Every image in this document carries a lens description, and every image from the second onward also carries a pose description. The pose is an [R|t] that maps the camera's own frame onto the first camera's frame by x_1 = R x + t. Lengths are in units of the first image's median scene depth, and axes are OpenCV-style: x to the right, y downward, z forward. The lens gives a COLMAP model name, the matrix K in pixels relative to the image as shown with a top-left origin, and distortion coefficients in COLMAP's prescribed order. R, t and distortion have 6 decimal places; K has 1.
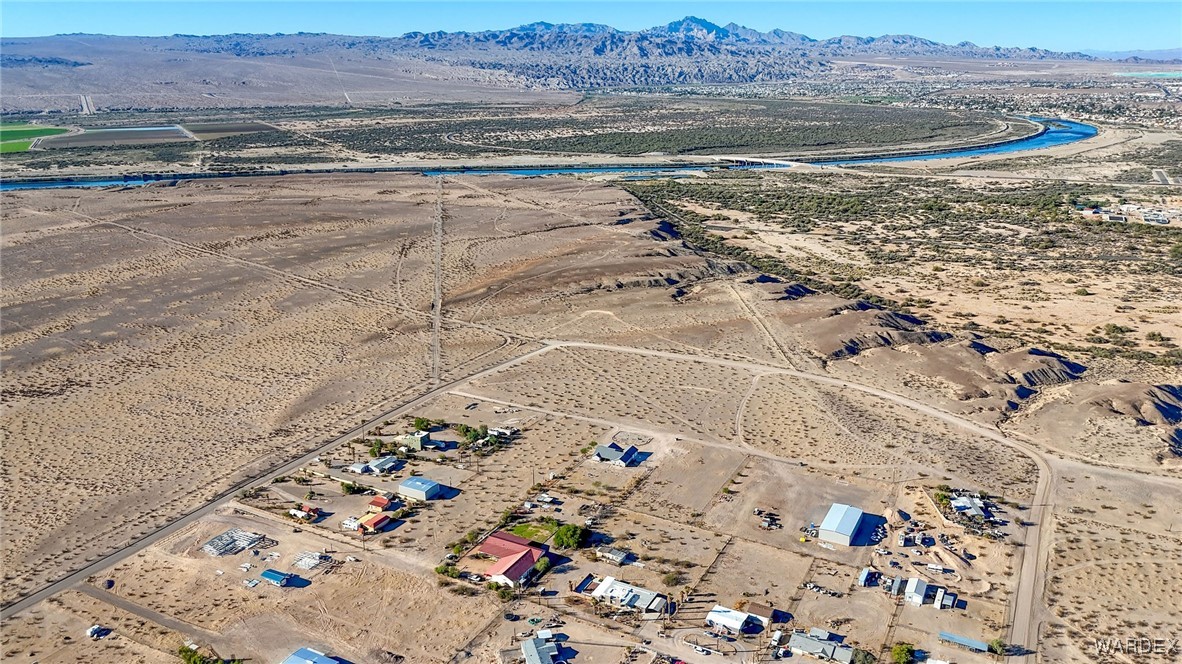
lens RADIAL K [[876.3, 0, 602.5], [0, 876.3, 328.7], [0, 0, 1]] dist [0.047965, -0.033185]
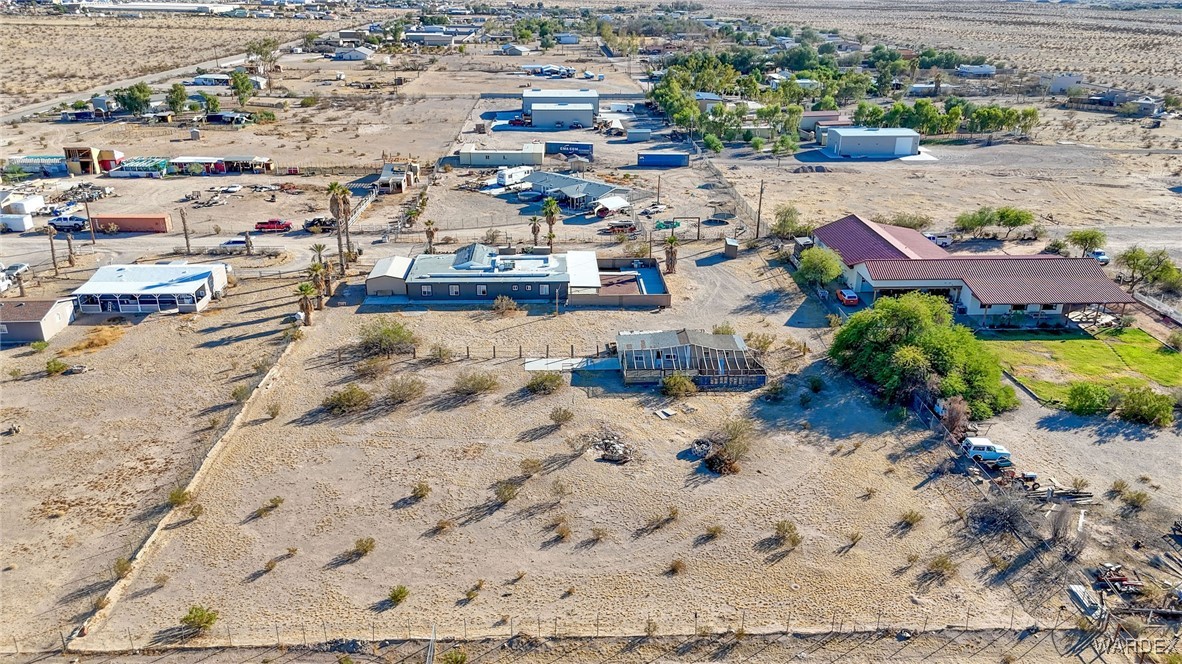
lens RADIAL K [[876.3, 0, 587.8], [0, 876.3, 329.7], [0, 0, 1]] dist [0.047965, -0.033185]
pose [[-0.866982, 0.179449, -0.464908, 0.122923], [-0.149896, 0.795808, 0.586704, 0.105790], [0.475261, 0.578350, -0.663053, 1.012081]]
